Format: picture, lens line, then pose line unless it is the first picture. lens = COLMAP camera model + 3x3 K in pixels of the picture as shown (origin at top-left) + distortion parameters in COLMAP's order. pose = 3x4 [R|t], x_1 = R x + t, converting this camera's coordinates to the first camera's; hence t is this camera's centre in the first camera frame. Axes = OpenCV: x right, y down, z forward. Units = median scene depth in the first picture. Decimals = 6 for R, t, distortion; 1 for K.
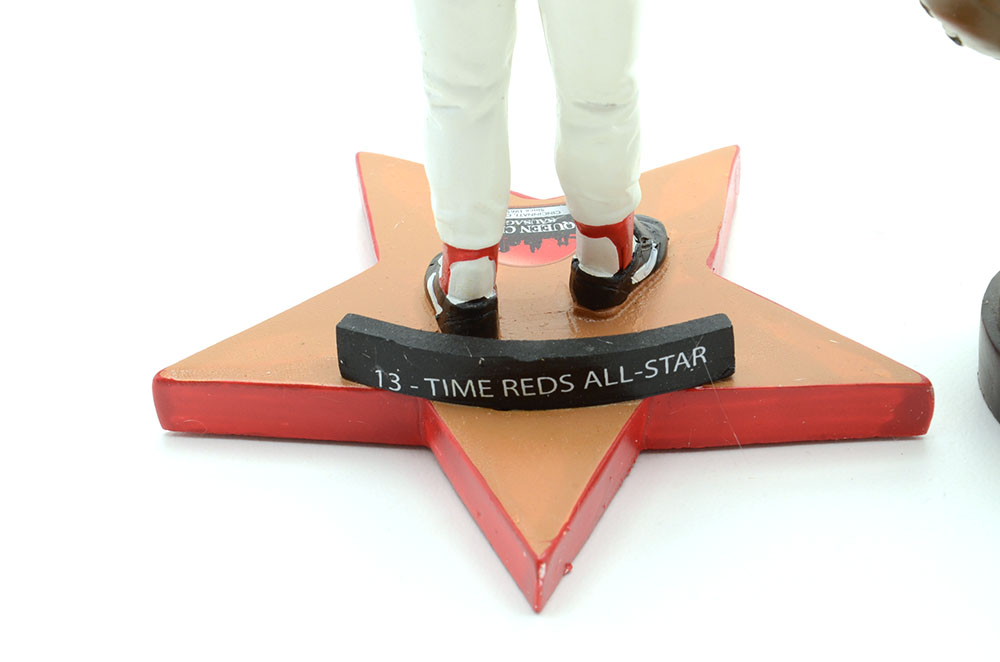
lens RADIAL K [[2254.4, 0, 500.0], [0, 2254.4, 331.0], [0, 0, 1]] dist [0.056520, 0.233120]
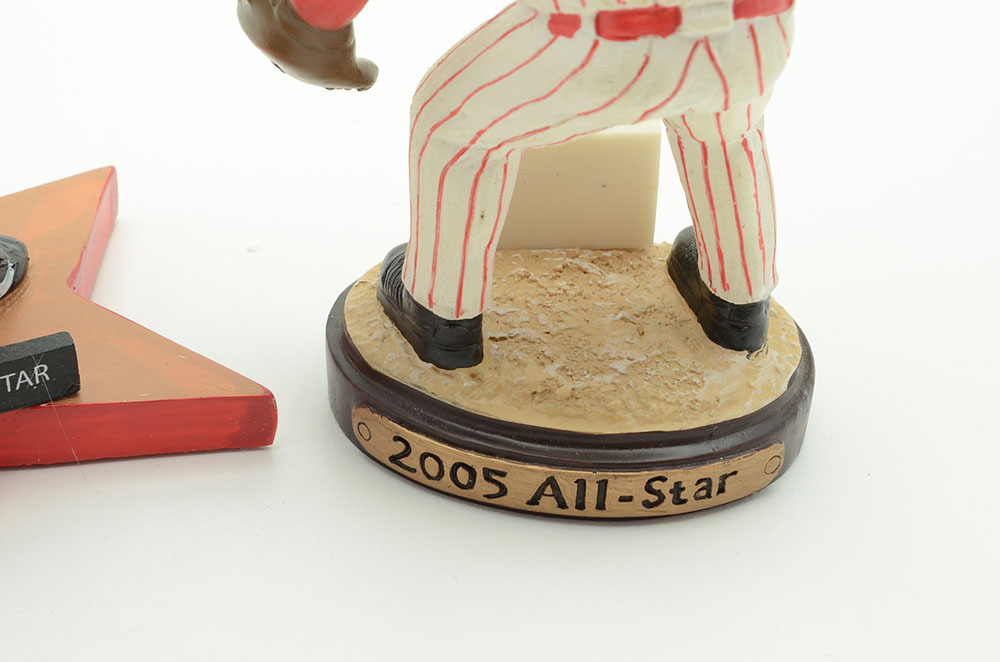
lens RADIAL K [[2254.4, 0, 500.0], [0, 2254.4, 331.0], [0, 0, 1]] dist [0.056520, 0.233120]
pose [[0.981478, -0.015641, 0.190934, 0.095528], [0.016910, 0.999844, -0.005021, 0.000354], [-0.190826, 0.008156, 0.981590, -0.042174]]
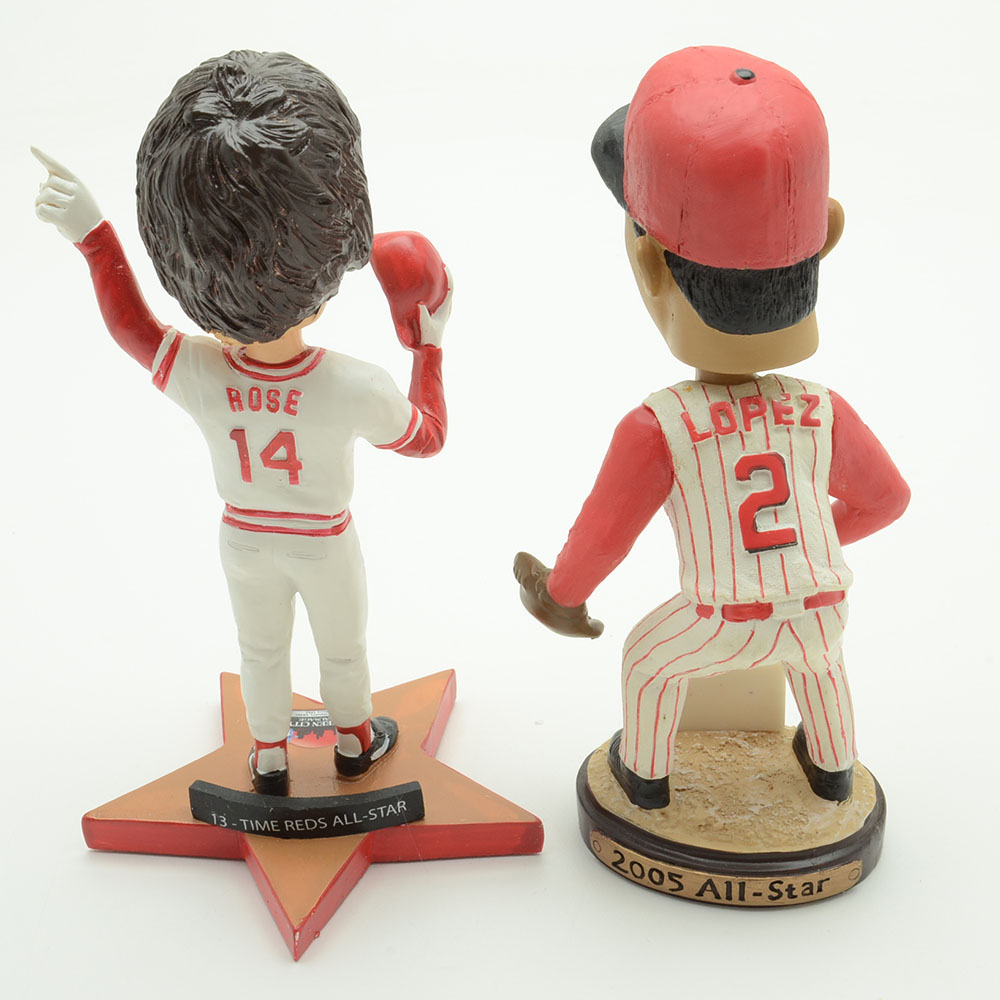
lens RADIAL K [[1763.1, 0, 500.0], [0, 1763.1, 500.0], [0, 0, 1]] dist [-0.038961, -0.144781]
pose [[0.999683, 0.003792, 0.024887, 0.126451], [-0.000522, 0.991499, -0.130114, -0.044556], [-0.025169, 0.130060, 0.991187, -0.337808]]
